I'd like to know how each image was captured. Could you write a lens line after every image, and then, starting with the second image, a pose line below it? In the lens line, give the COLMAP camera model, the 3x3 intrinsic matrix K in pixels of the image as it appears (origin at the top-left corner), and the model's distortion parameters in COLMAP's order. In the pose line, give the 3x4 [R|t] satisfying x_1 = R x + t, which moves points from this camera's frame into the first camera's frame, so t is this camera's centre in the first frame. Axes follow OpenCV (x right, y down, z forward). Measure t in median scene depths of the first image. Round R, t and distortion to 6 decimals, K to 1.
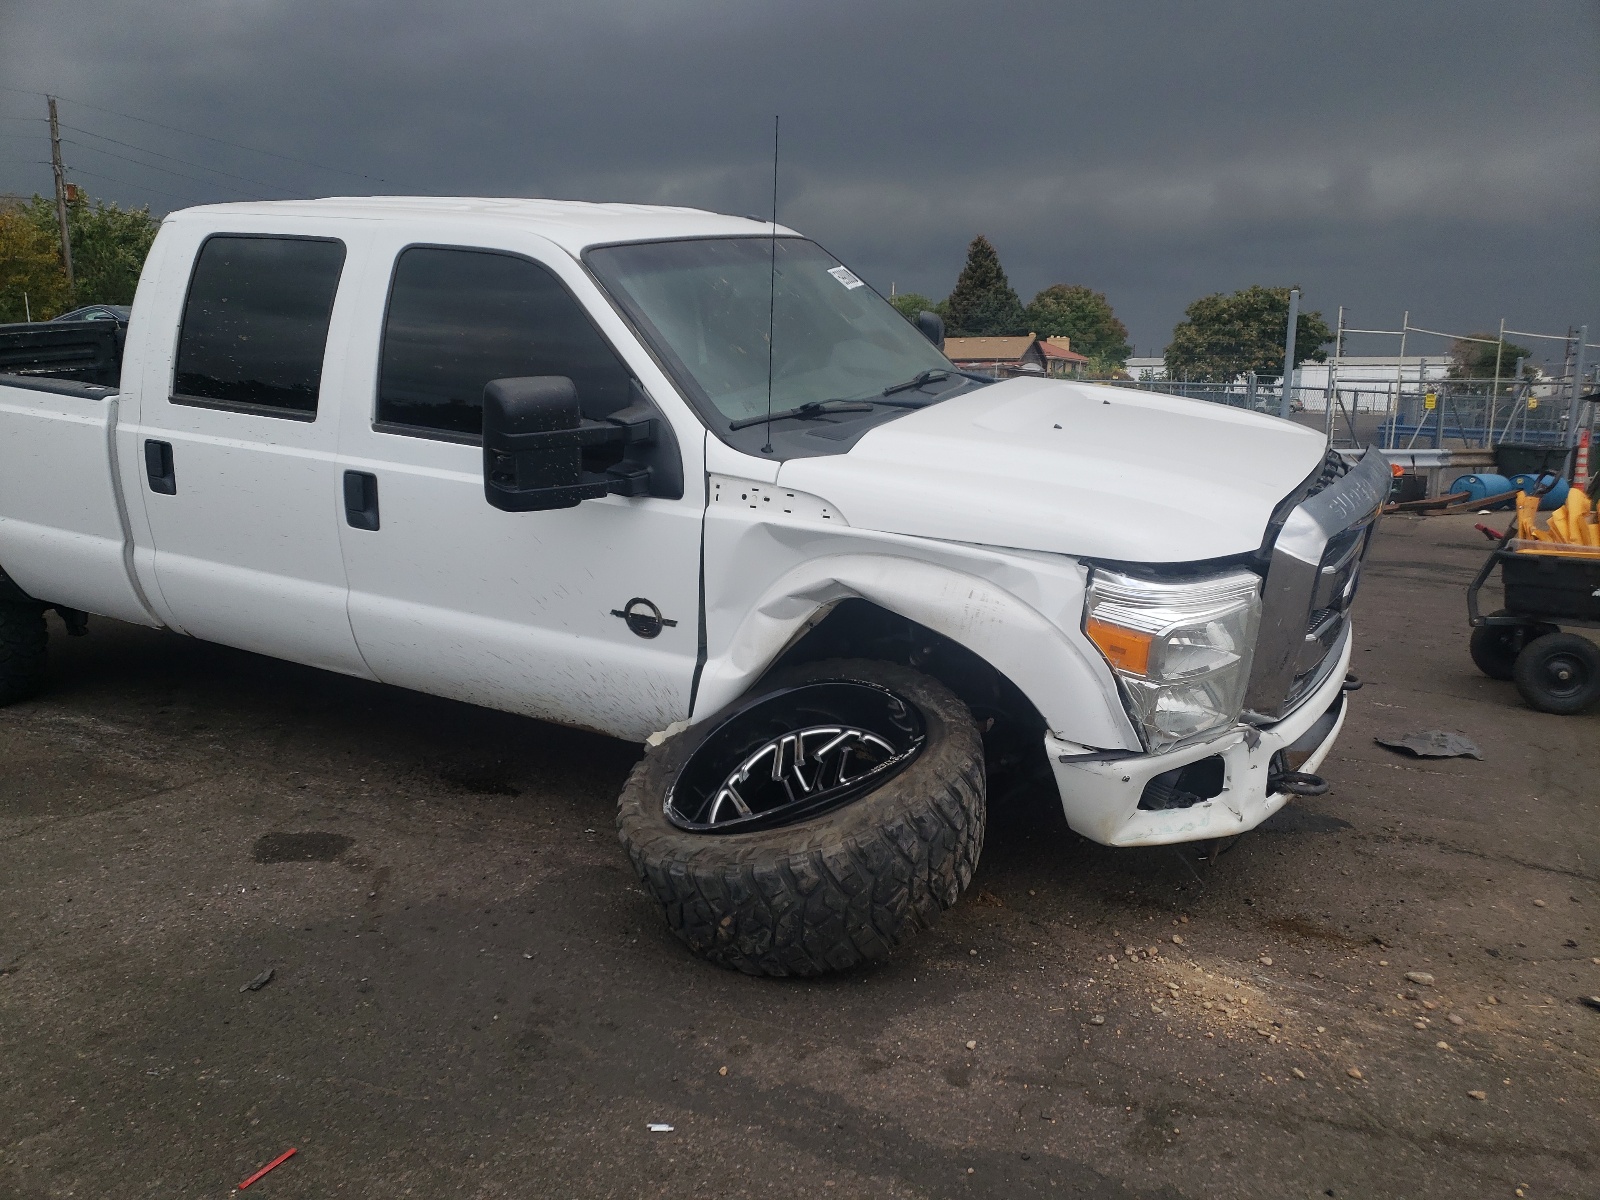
lens RADIAL K [[1239.6, 0, 766.4], [0, 1239.6, 601.5], [0, 0, 1]] dist [0.111965, -0.177394]
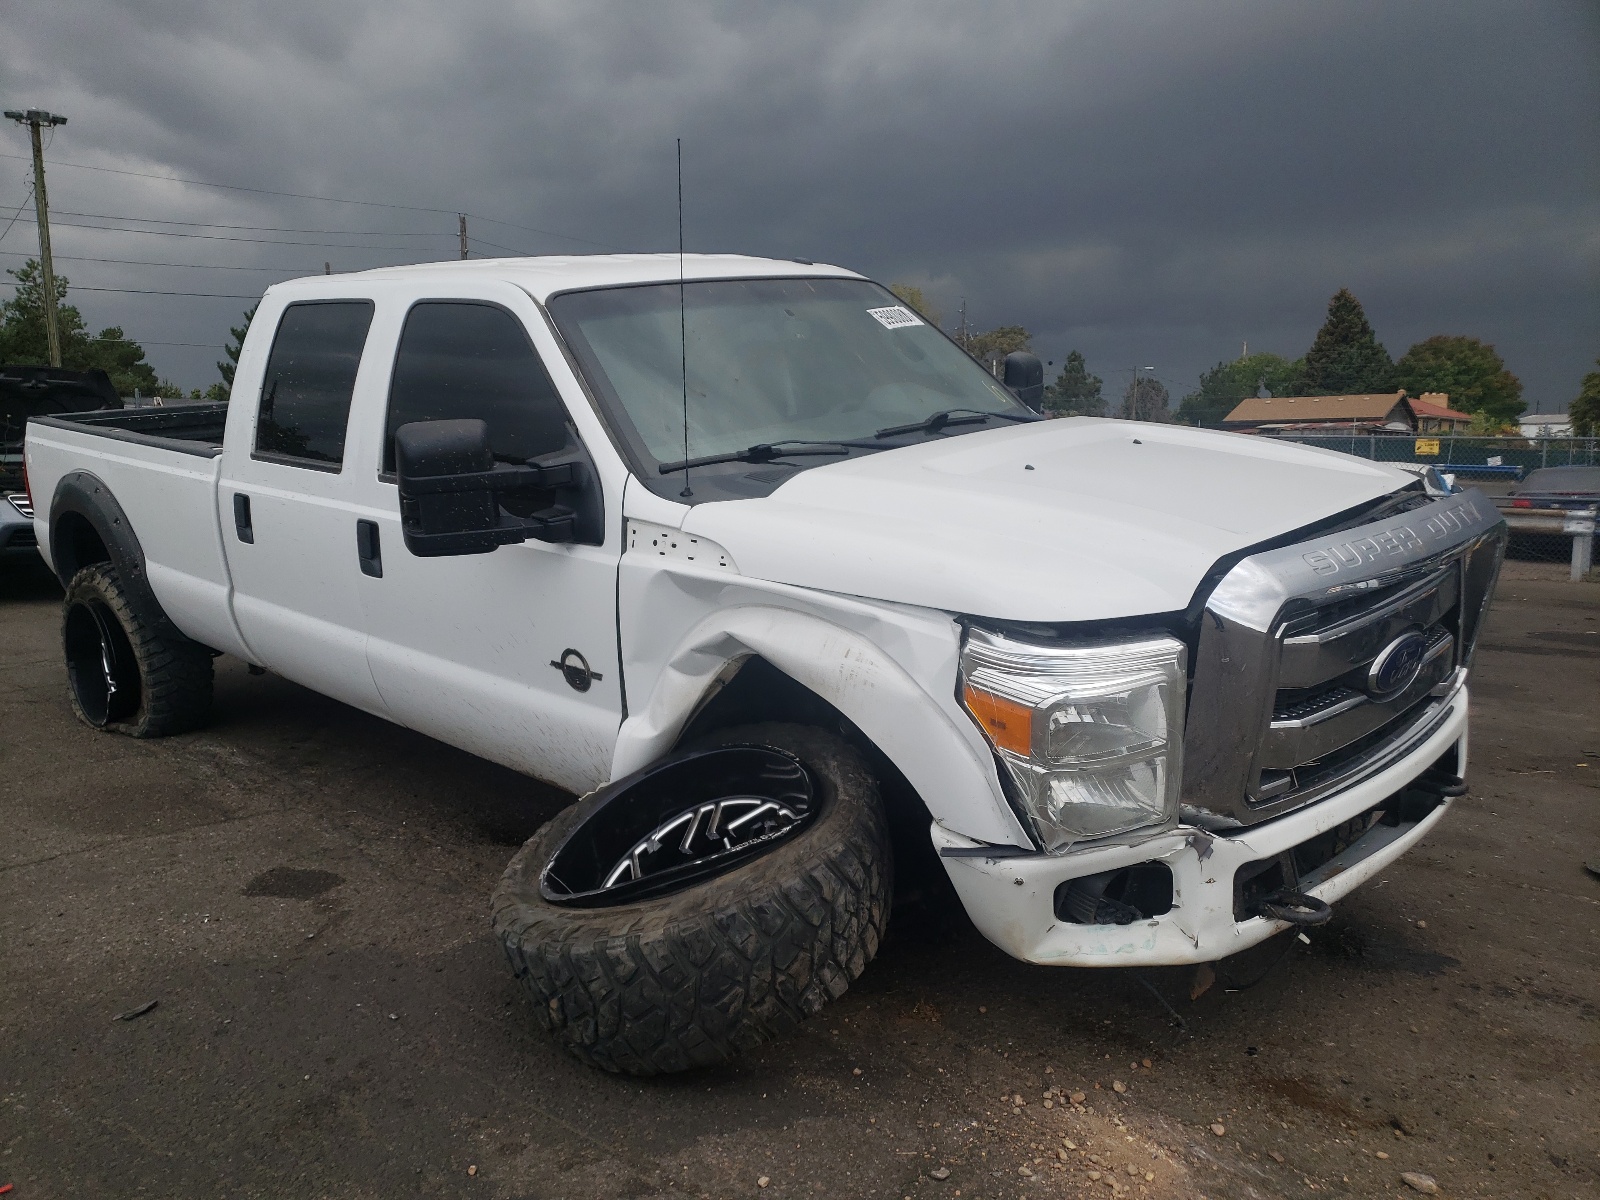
lens RADIAL K [[1216.9, 0, 800.0], [0, 1216.9, 600.0], [0, 0, 1]] dist [0.076554, -0.088421]
pose [[0.958237, 0.018765, -0.285358, 0.347412], [-0.034986, 0.998042, -0.051852, 0.002064], [0.283826, 0.059670, 0.957017, 0.156335]]
